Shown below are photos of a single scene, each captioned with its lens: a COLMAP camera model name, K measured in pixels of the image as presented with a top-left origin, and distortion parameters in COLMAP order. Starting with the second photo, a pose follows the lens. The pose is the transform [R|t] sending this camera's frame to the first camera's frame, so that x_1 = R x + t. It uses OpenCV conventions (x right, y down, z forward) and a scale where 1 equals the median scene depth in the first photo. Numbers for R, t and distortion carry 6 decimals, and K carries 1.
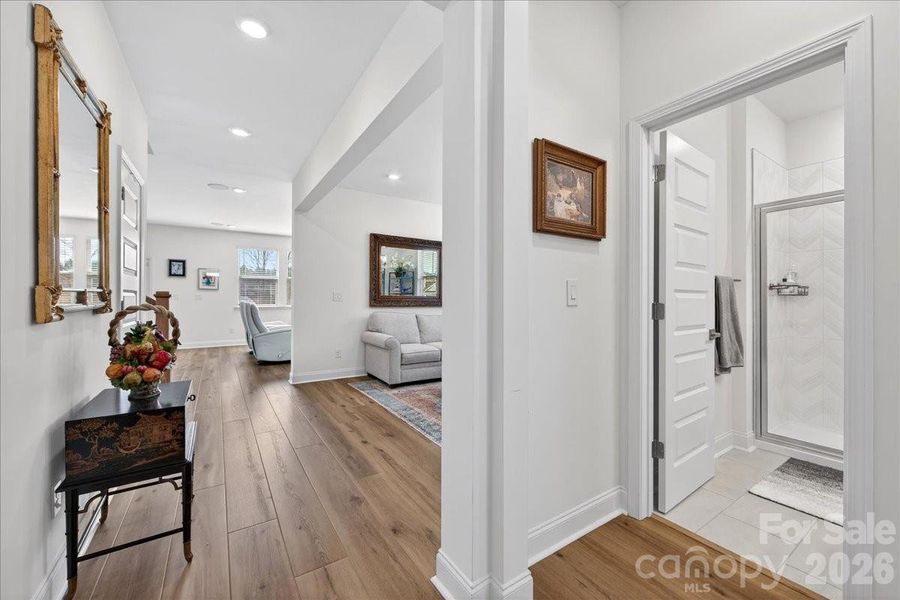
lens RADIAL K [[355.0, 0, 453.1], [0, 355.0, 296.9], [0, 0, 1]] dist [-0.001102, -0.000831]
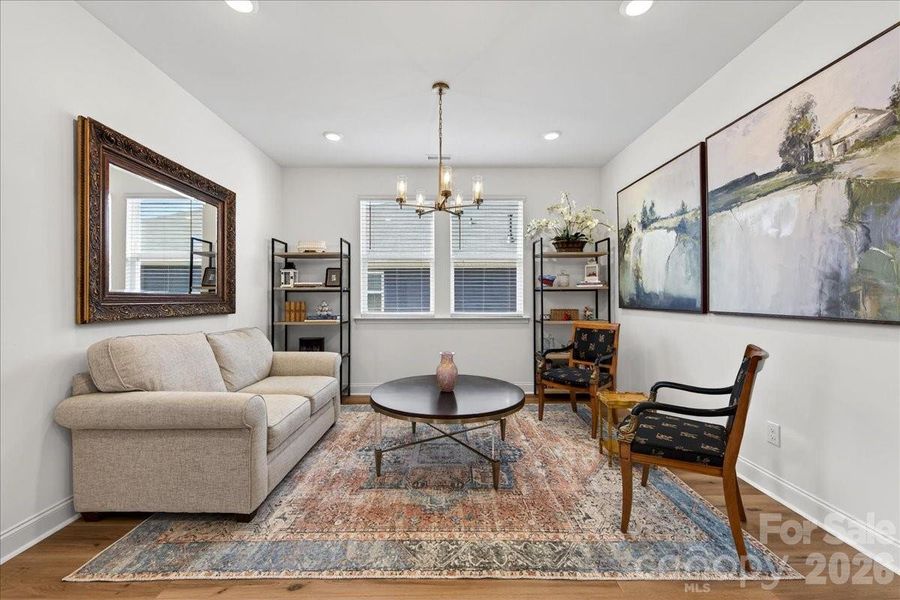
lens RADIAL K [[355.0, 0, 431.2], [0, 355.0, 298.9], [0, 0, 1]] dist [-0.001102, -0.000831]
pose [[0.543768, -0.005681, 0.839216, -0.356754], [-0.001583, 0.999968, 0.007795, -0.000554], [-0.839234, -0.005567, 0.543742, 0.537540]]
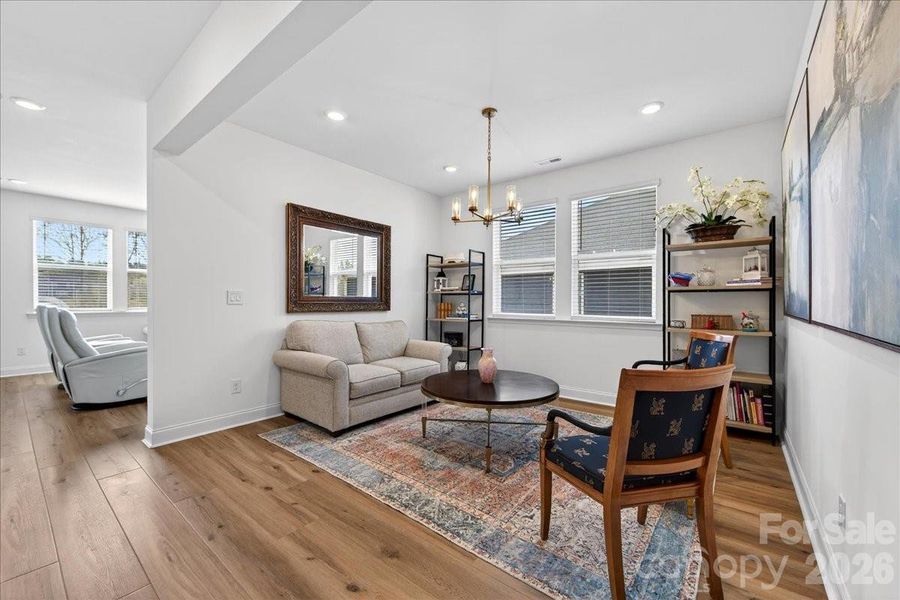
lens RADIAL K [[355.0, 0, 451.6], [0, 355.0, 303.2], [0, 0, 1]] dist [-0.001102, -0.000831]
pose [[0.950279, -0.003362, 0.311380, -0.153422], [-0.001168, 0.999896, 0.014360, -0.000581], [-0.311396, -0.014010, 0.950177, 0.274499]]
